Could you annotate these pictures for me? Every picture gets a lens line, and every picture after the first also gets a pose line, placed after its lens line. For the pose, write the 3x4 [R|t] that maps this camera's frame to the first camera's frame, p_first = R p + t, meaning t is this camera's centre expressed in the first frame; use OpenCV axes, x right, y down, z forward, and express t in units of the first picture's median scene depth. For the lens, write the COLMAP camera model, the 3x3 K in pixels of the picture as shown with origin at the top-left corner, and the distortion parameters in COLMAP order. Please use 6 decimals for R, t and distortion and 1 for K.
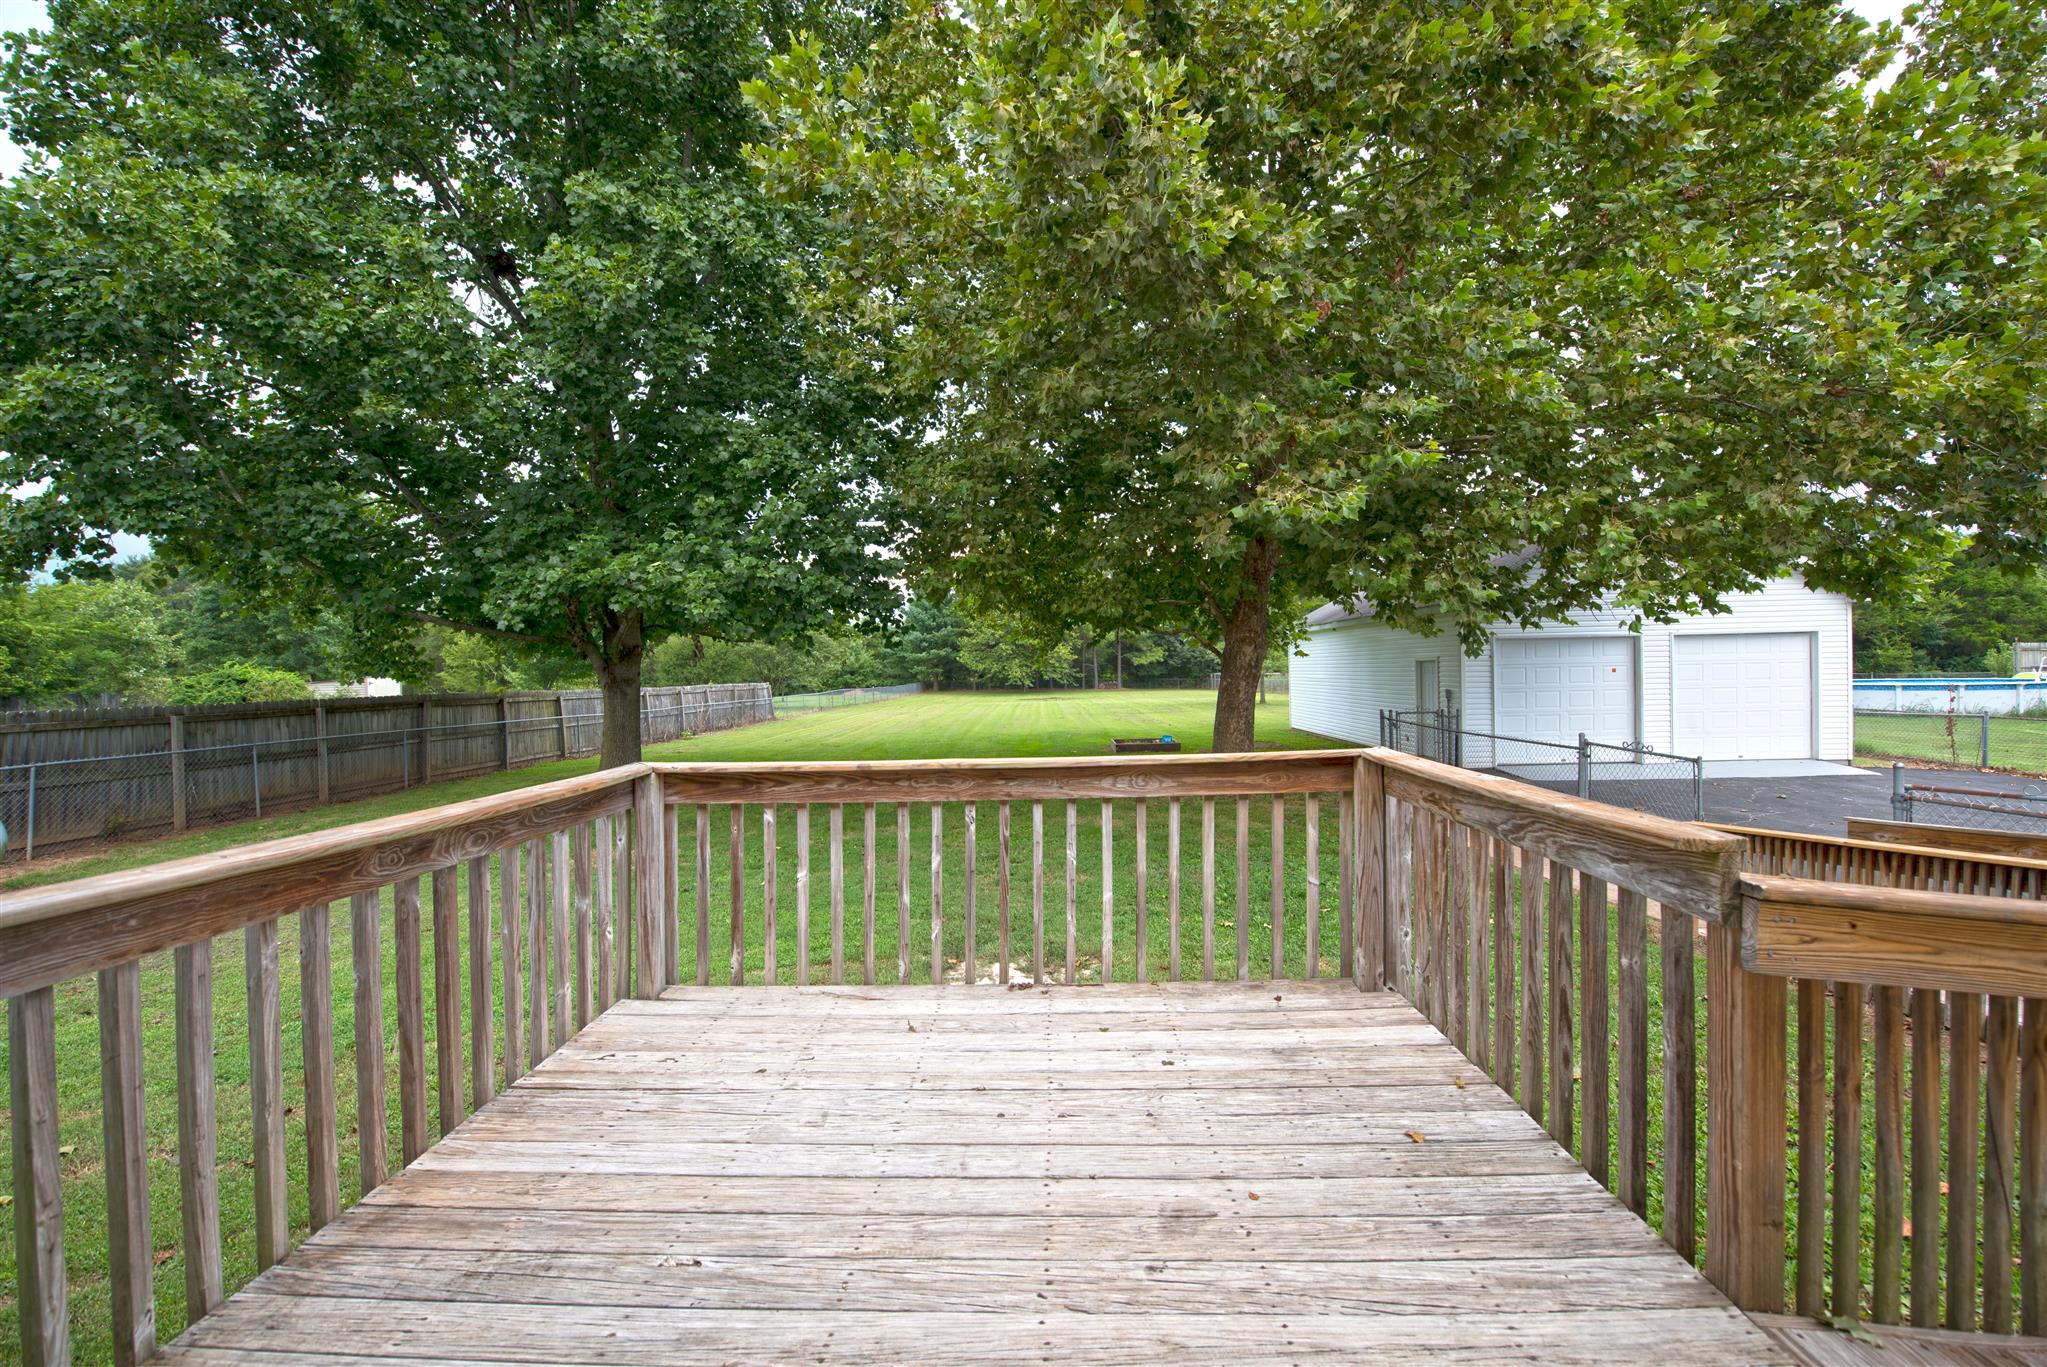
lens RADIAL K [[833.1, 0, 1016.2], [0, 833.1, 690.5], [0, 0, 1]] dist [-0.018446, -0.000218]
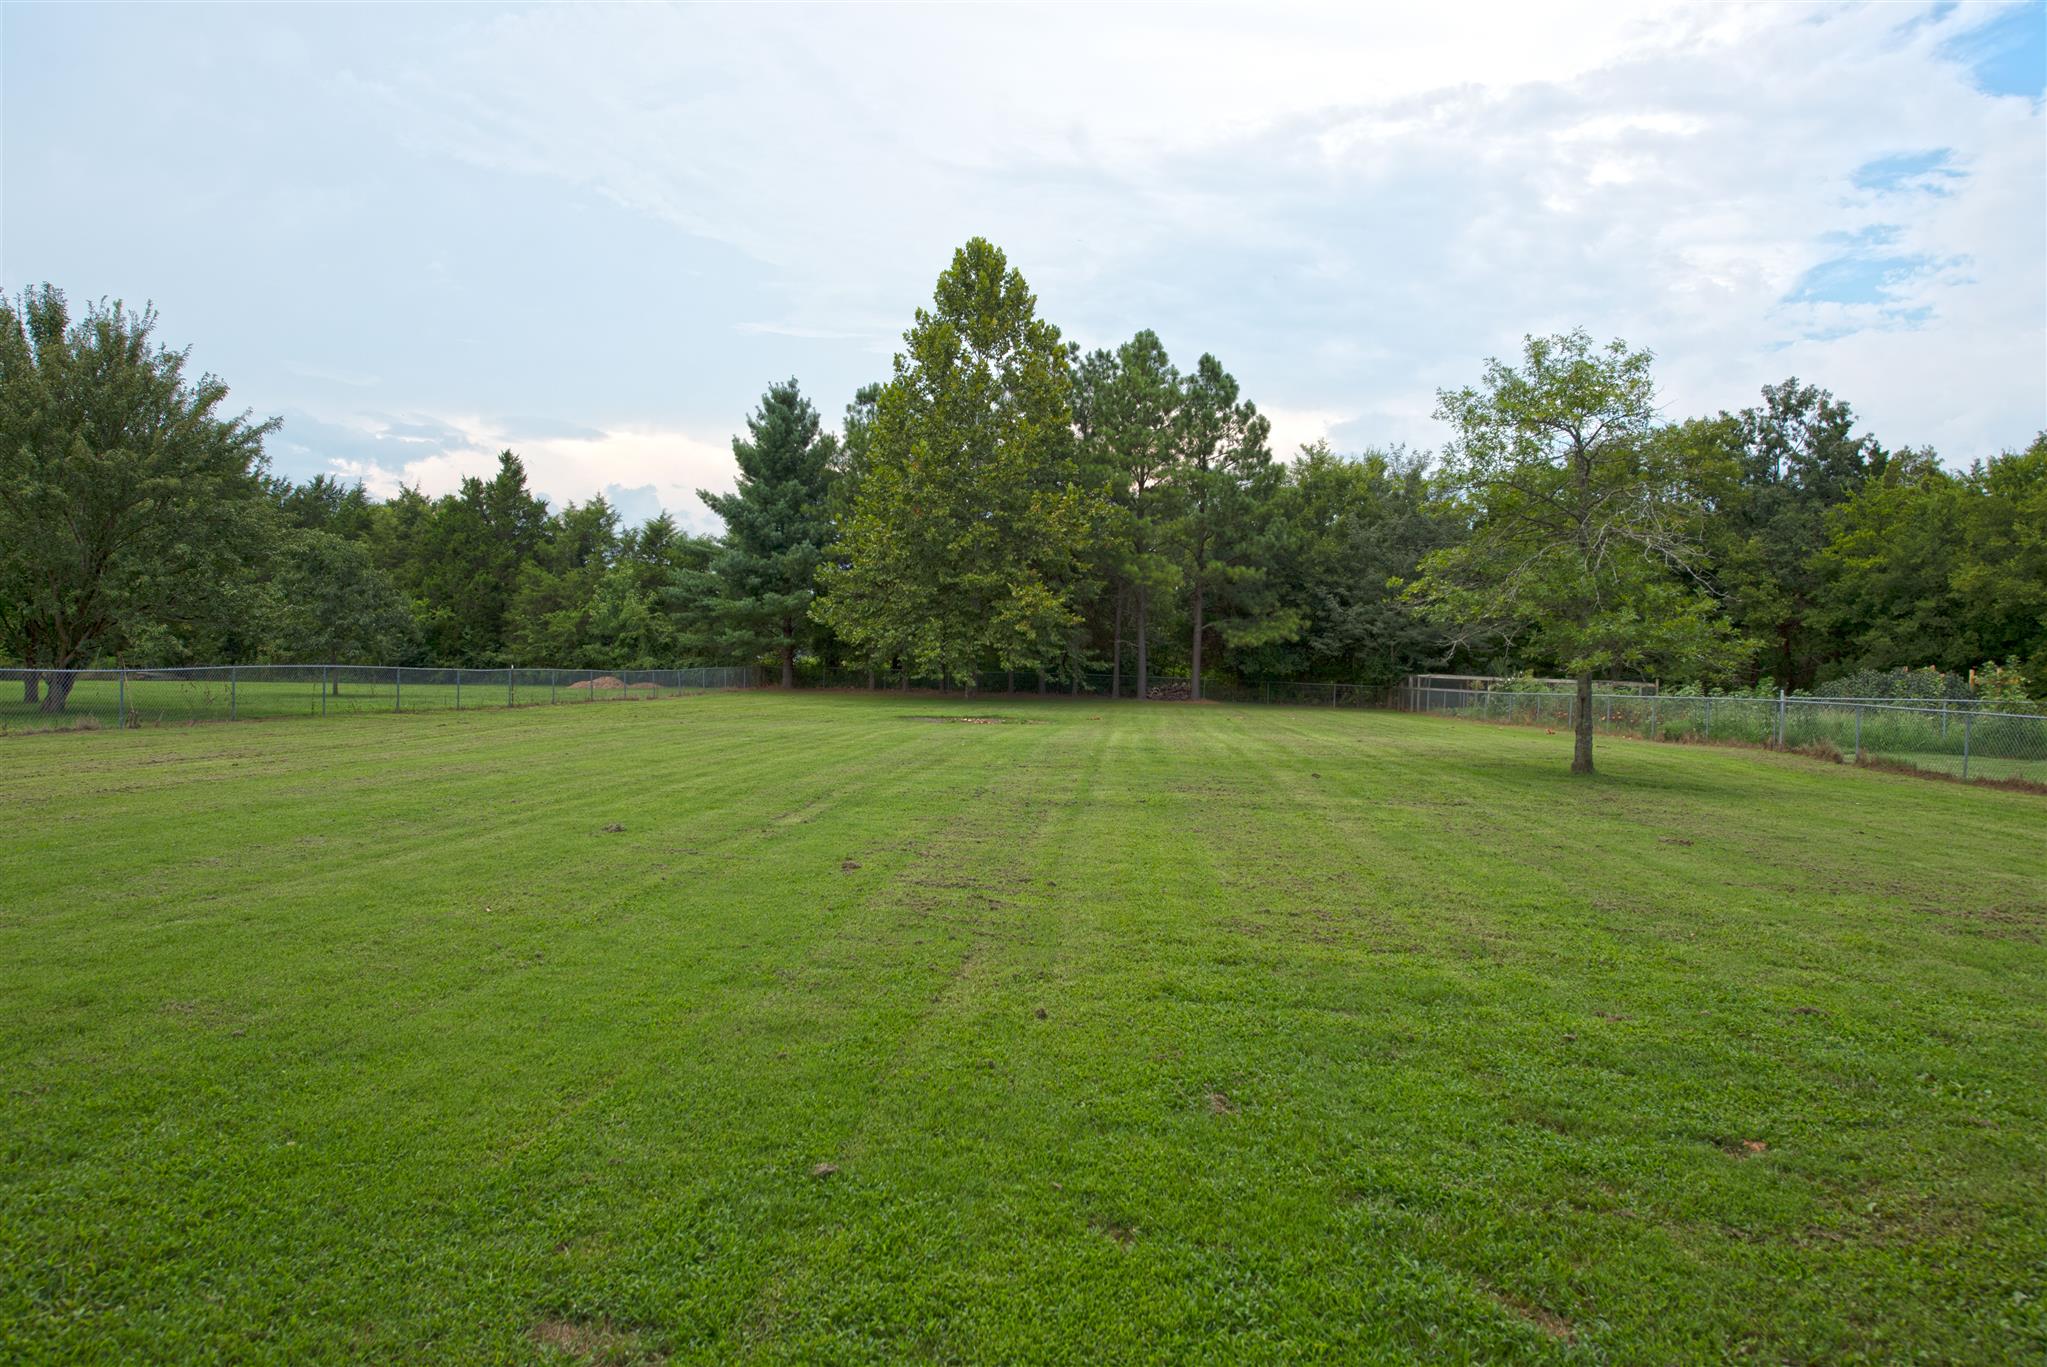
lens RADIAL K [[1277.4, 0, 1028.4], [0, 1277.4, 673.3], [0, 0, 1]] dist [-0.006045, 0.001901]
pose [[0.996705, 0.043052, -0.068746, 0.580335], [-0.044457, 0.998830, -0.019044, 0.000241], [0.067846, 0.022038, 0.997452, 2.312573]]
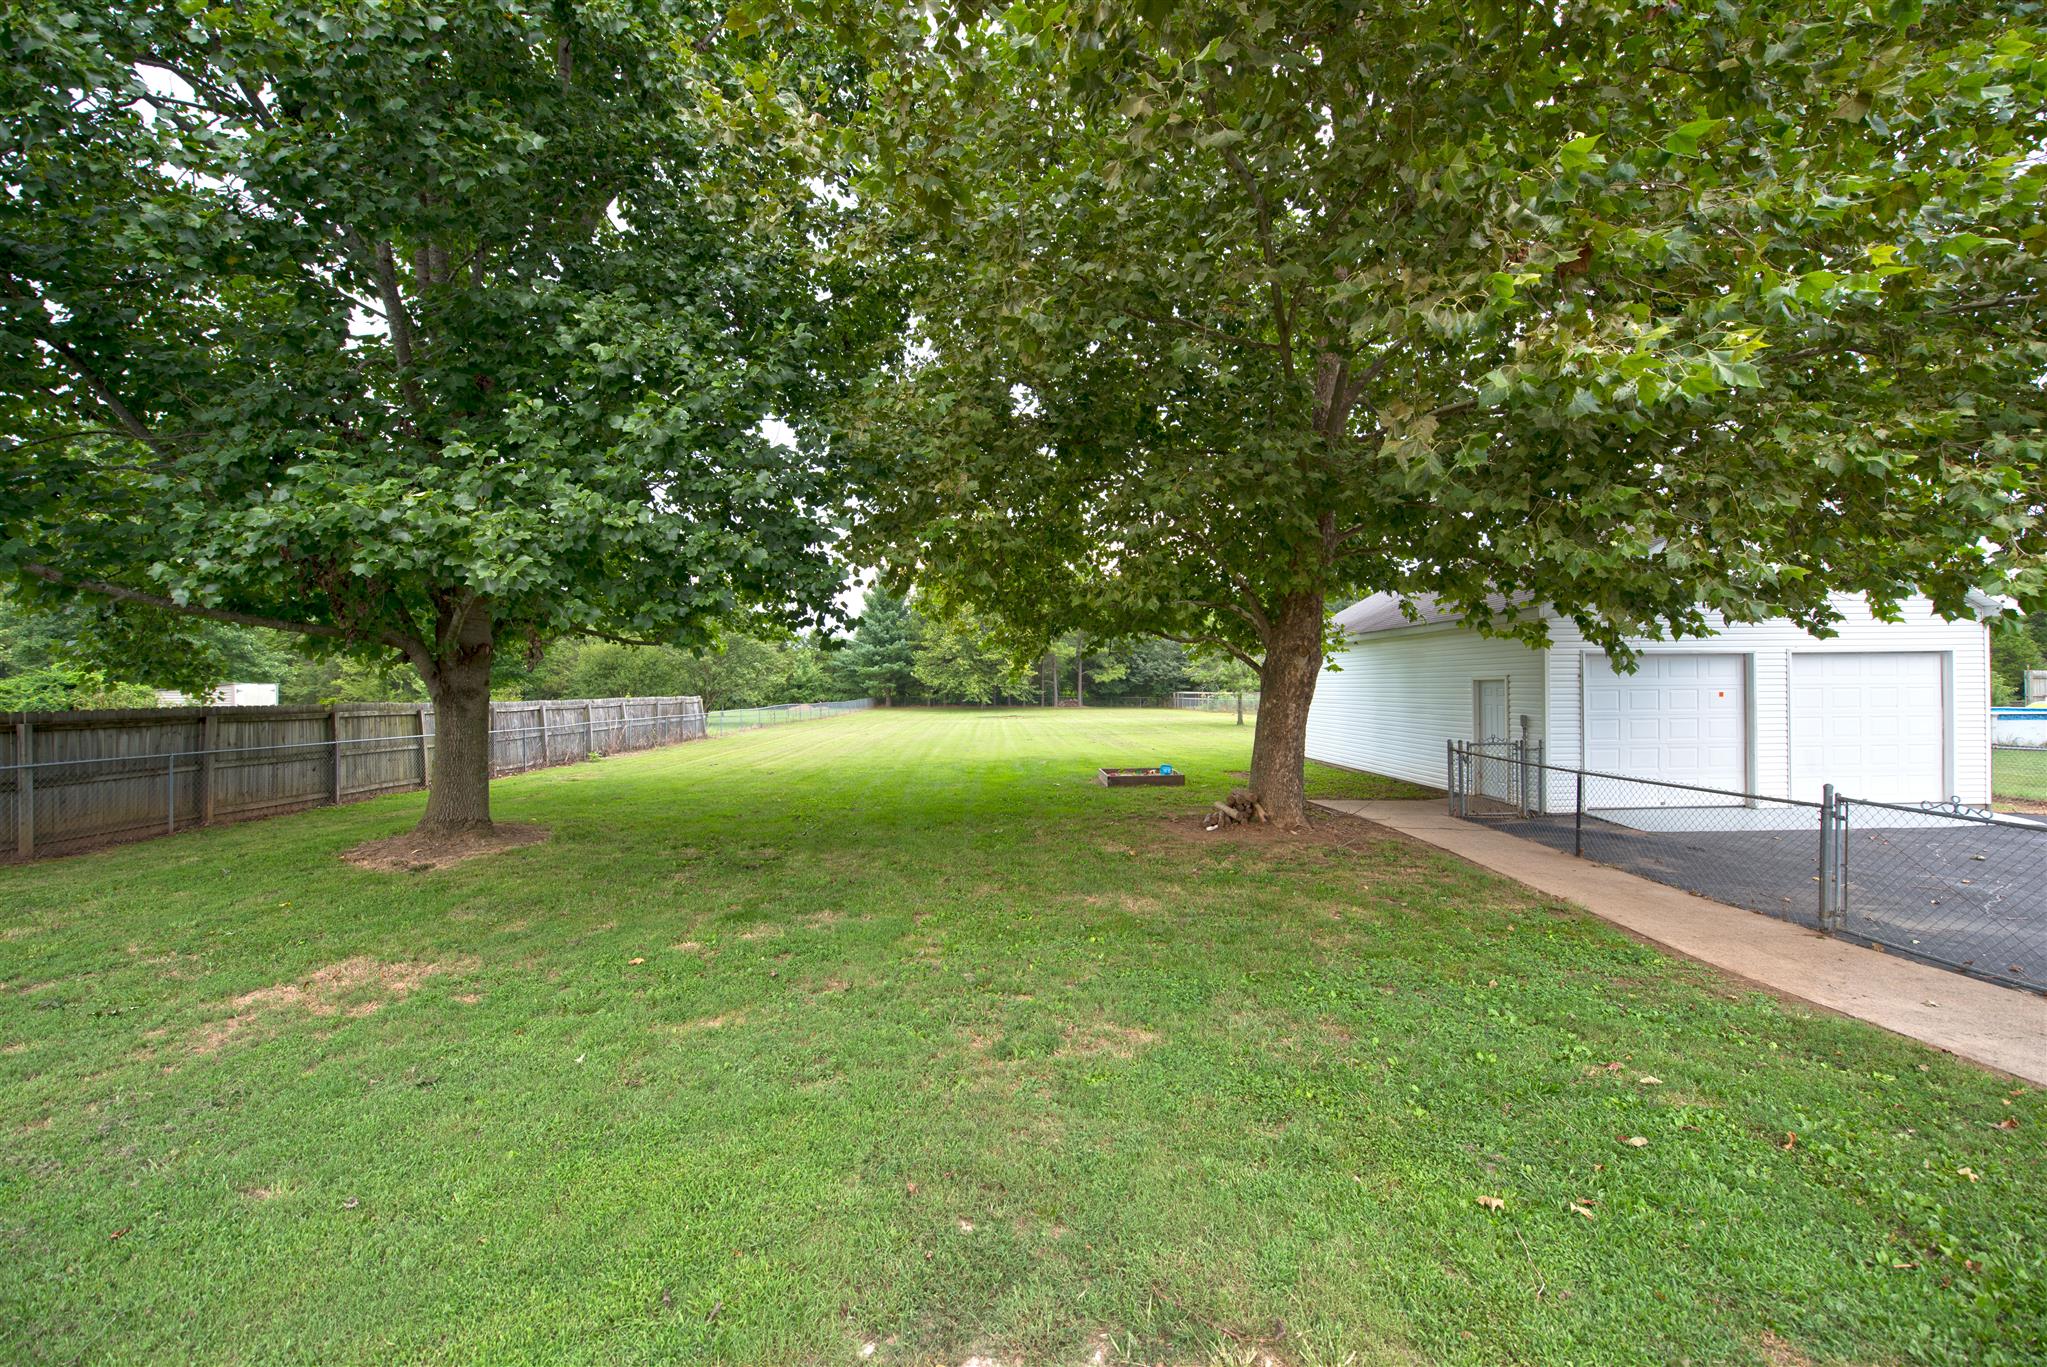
lens RADIAL K [[826.9, 0, 1016.3], [0, 826.9, 677.0], [0, 0, 1]] dist [-0.019325, -0.000404]
pose [[0.998225, 0.013796, 0.057935, -0.039174], [-0.011688, 0.999263, -0.036563, -0.005700], [-0.058397, 0.035821, 0.997651, 0.352227]]
